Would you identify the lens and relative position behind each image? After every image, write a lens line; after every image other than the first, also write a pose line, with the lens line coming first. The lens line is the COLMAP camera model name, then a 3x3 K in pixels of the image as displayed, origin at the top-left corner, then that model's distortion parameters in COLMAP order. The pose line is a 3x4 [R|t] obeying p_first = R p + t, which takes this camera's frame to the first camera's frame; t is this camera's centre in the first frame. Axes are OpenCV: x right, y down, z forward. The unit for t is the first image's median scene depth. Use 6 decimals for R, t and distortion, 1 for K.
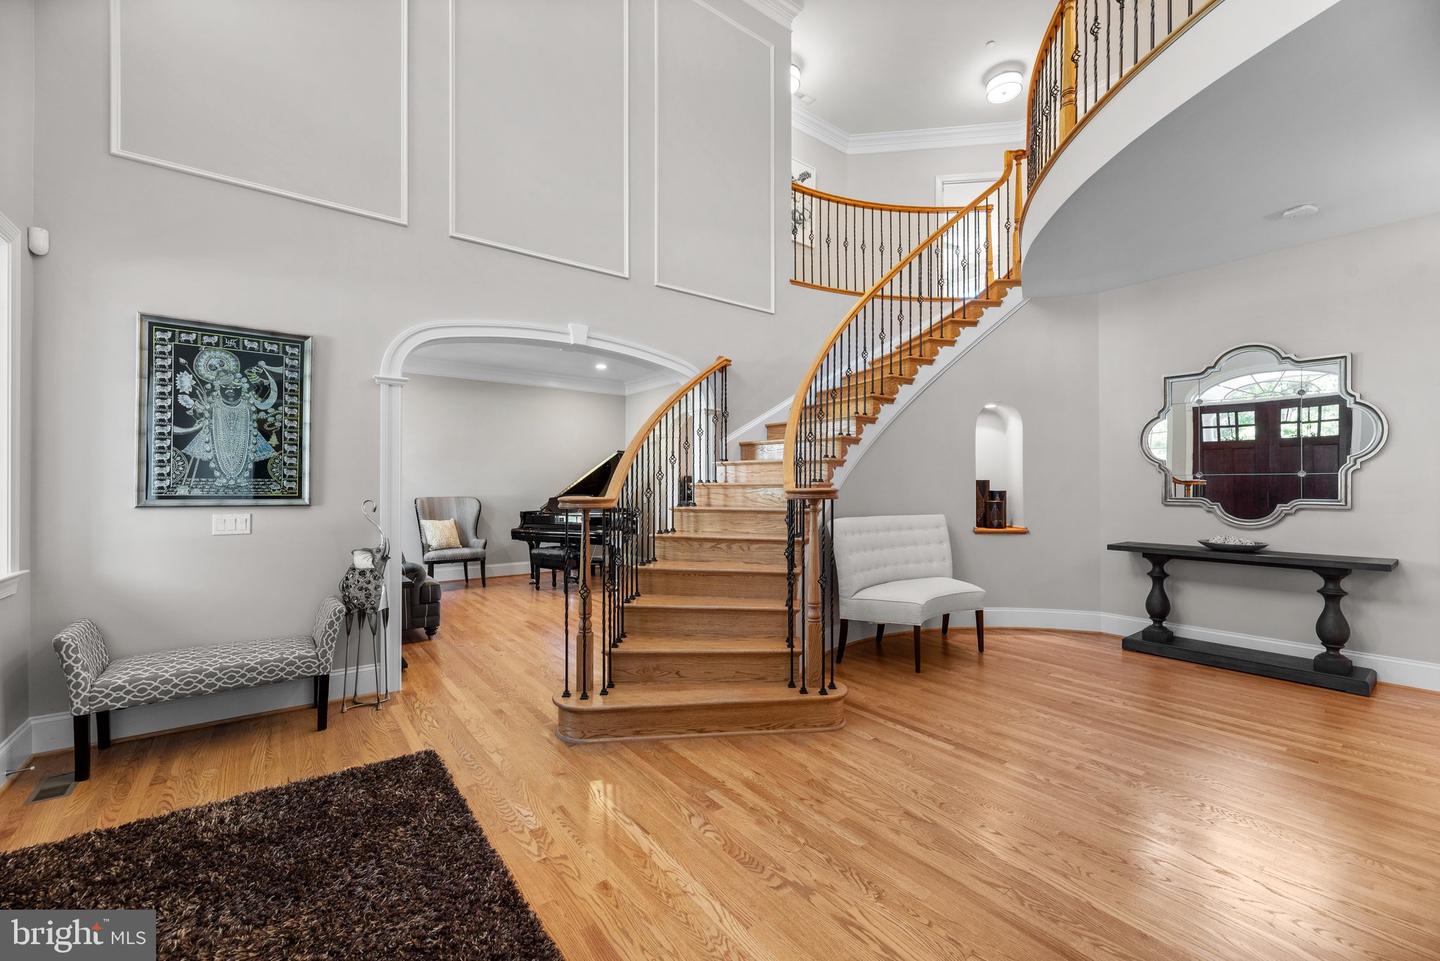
lens RADIAL K [[619.9, 0, 675.7], [0, 619.9, 486.4], [0, 0, 1]] dist [-0.000841, -0.000441]
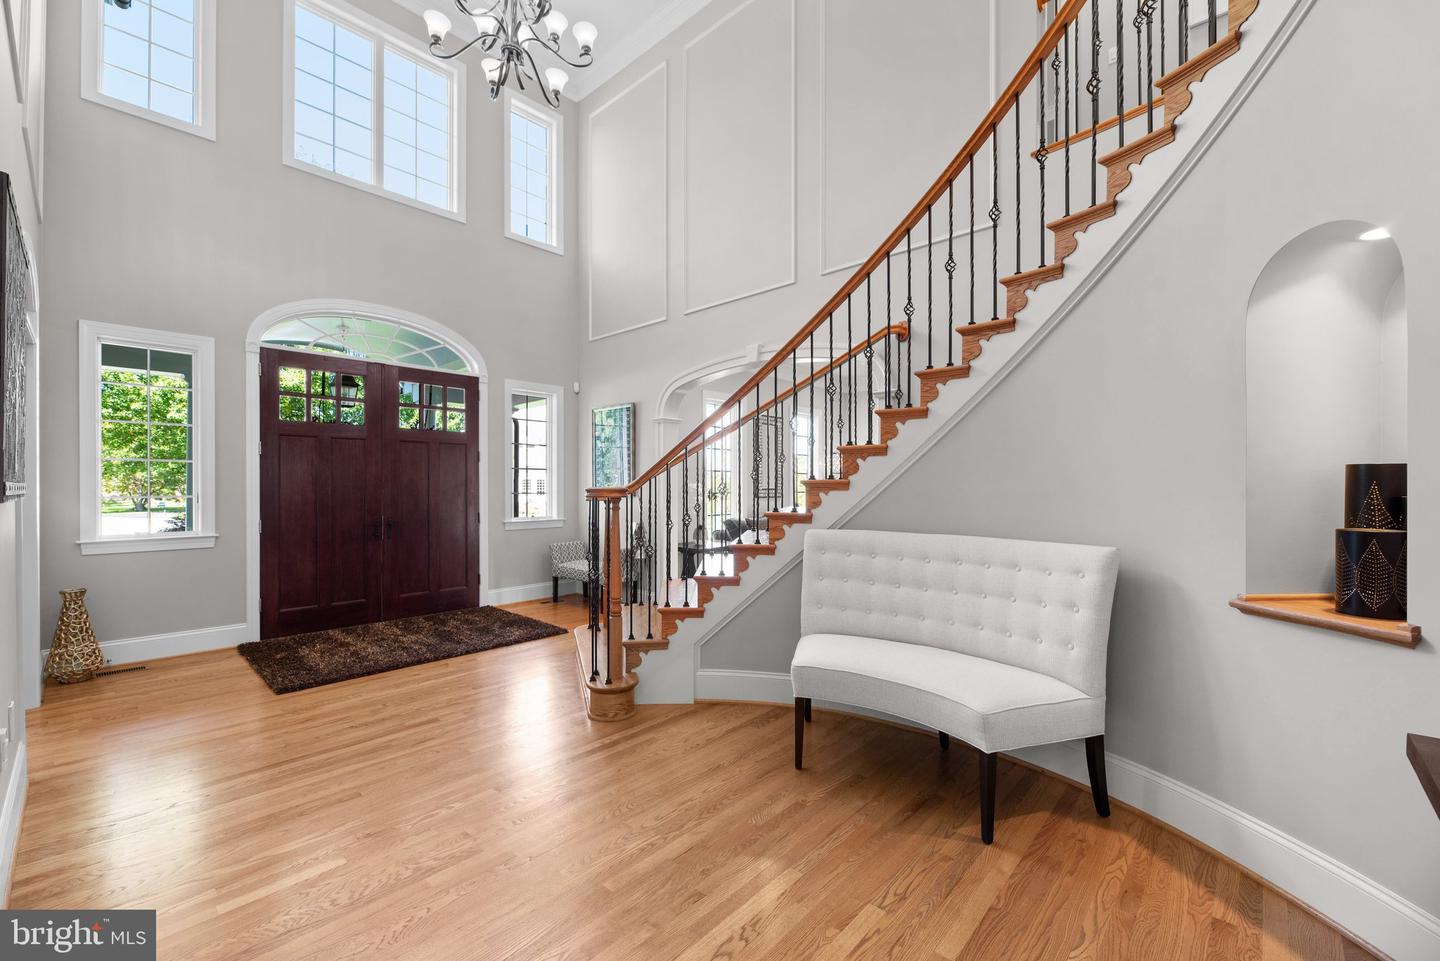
lens RADIAL K [[589.6, 0, 720.5], [0, 589.6, 484.4], [0, 0, 1]] dist [-0.000737, -0.000284]
pose [[0.175998, 0.000307, -0.984390, 1.210048], [0.005339, 0.999985, 0.001266, -0.004634], [0.984376, -0.005479, 0.175994, 0.983283]]
